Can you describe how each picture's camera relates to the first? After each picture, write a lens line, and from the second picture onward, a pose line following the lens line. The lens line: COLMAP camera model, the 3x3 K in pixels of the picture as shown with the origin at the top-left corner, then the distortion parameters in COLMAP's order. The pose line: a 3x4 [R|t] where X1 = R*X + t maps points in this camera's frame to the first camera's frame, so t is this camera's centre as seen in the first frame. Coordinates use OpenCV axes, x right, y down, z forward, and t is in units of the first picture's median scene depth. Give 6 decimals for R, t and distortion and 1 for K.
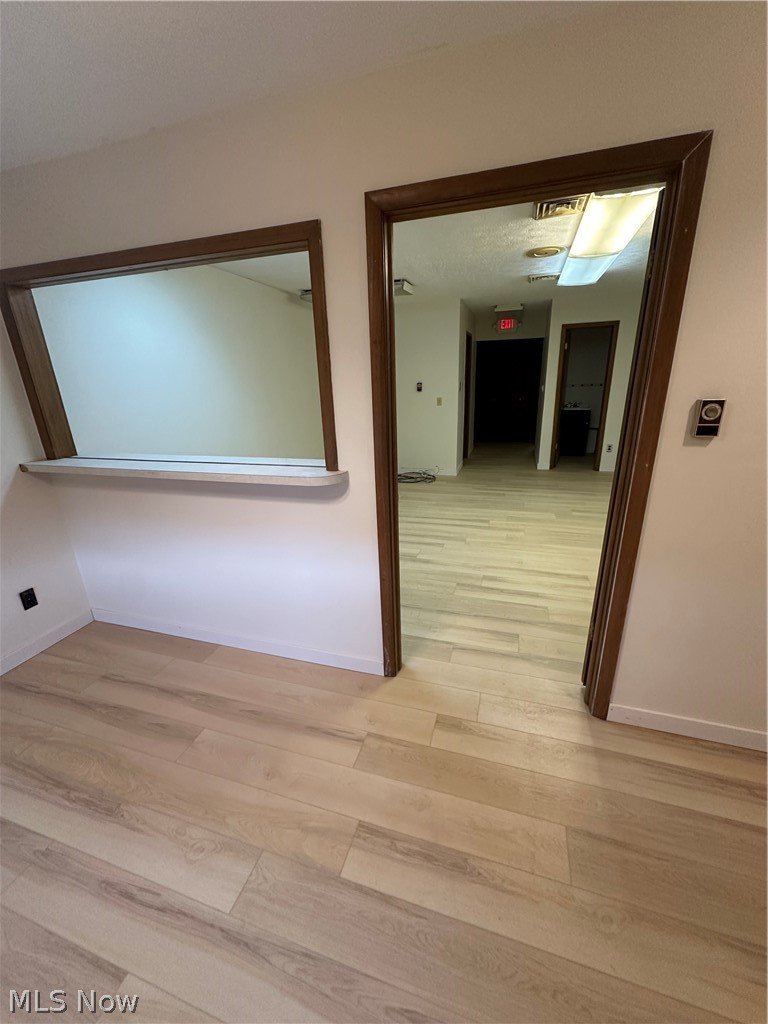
lens RADIAL K [[409.1, 0, 386.2], [0, 409.1, 513.2], [0, 0, 1]] dist [-0.003835, -0.000201]
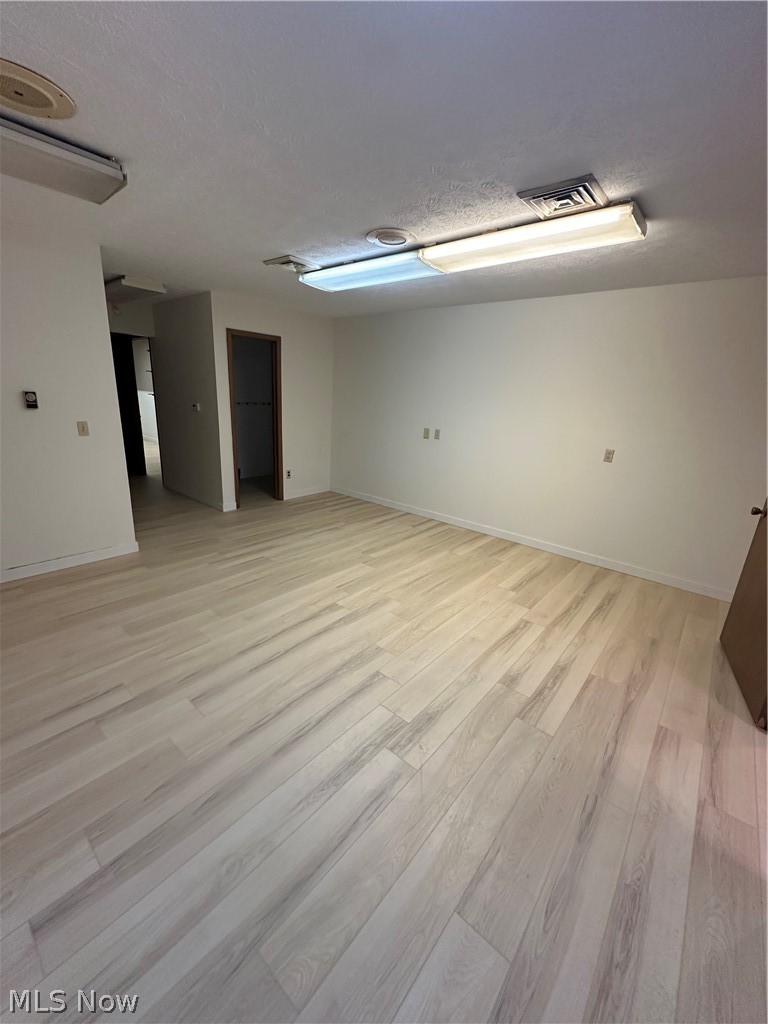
lens RADIAL K [[409.1, 0, 383.4], [0, 409.1, 511.6], [0, 0, 1]] dist [-0.003835, -0.000201]
pose [[0.384383, -0.205927, 0.899913, -0.306927], [0.234221, 0.964662, 0.120699, -0.196636], [-0.892967, 0.164384, 0.419032, 0.619759]]
